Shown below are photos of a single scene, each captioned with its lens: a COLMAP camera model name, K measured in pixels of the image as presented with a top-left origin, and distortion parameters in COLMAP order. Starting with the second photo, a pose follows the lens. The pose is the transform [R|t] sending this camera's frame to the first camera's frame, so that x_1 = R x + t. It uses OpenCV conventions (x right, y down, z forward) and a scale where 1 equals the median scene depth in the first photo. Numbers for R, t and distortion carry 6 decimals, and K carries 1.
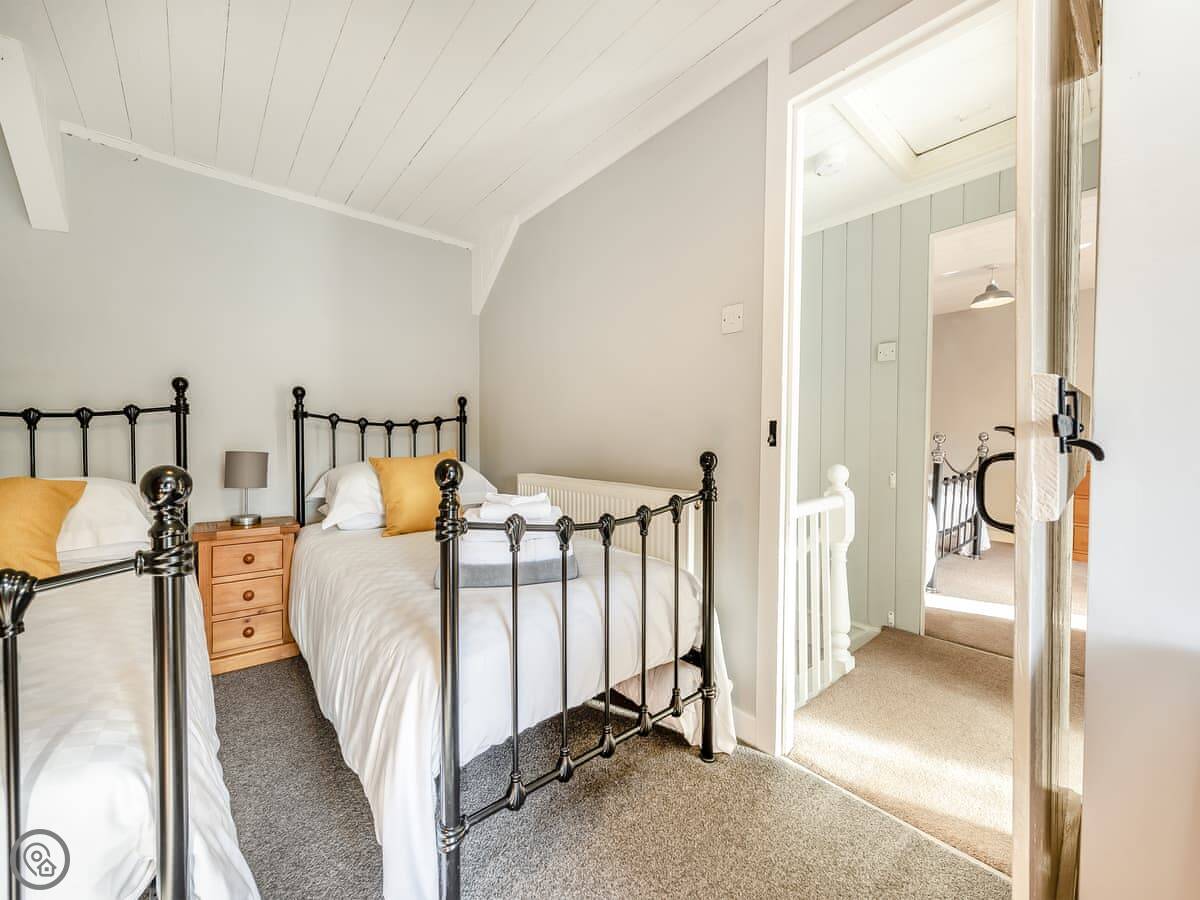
lens RADIAL K [[469.7, 0, 595.9], [0, 469.7, 453.5], [0, 0, 1]] dist [0.011837, -0.004817]
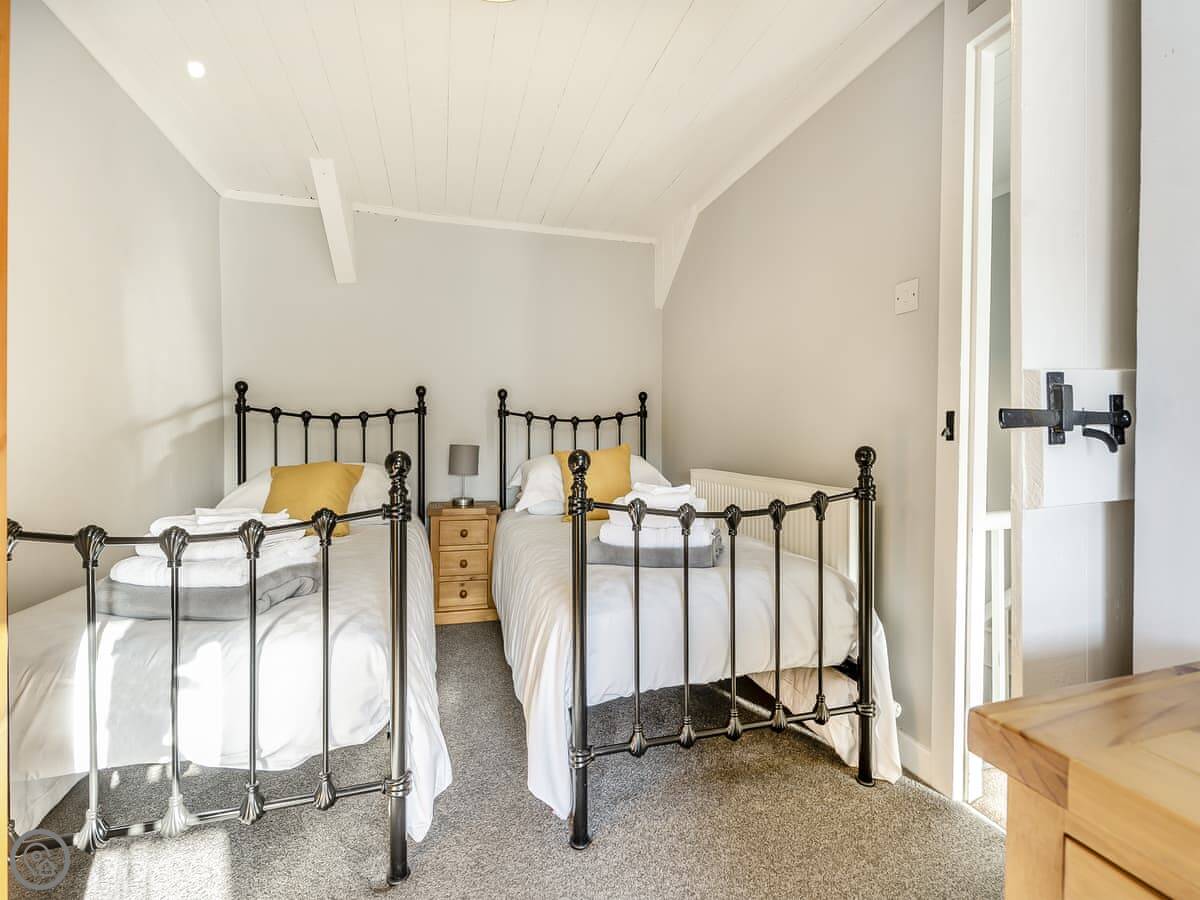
lens RADIAL K [[504.7, 0, 596.8], [0, 504.7, 446.1], [0, 0, 1]] dist [0.006549, -0.000268]
pose [[0.922826, 0.005899, -0.385172, 0.135508], [-0.008342, 0.999954, -0.004671, 0.004920], [0.385127, 0.007524, 0.922833, -0.114707]]
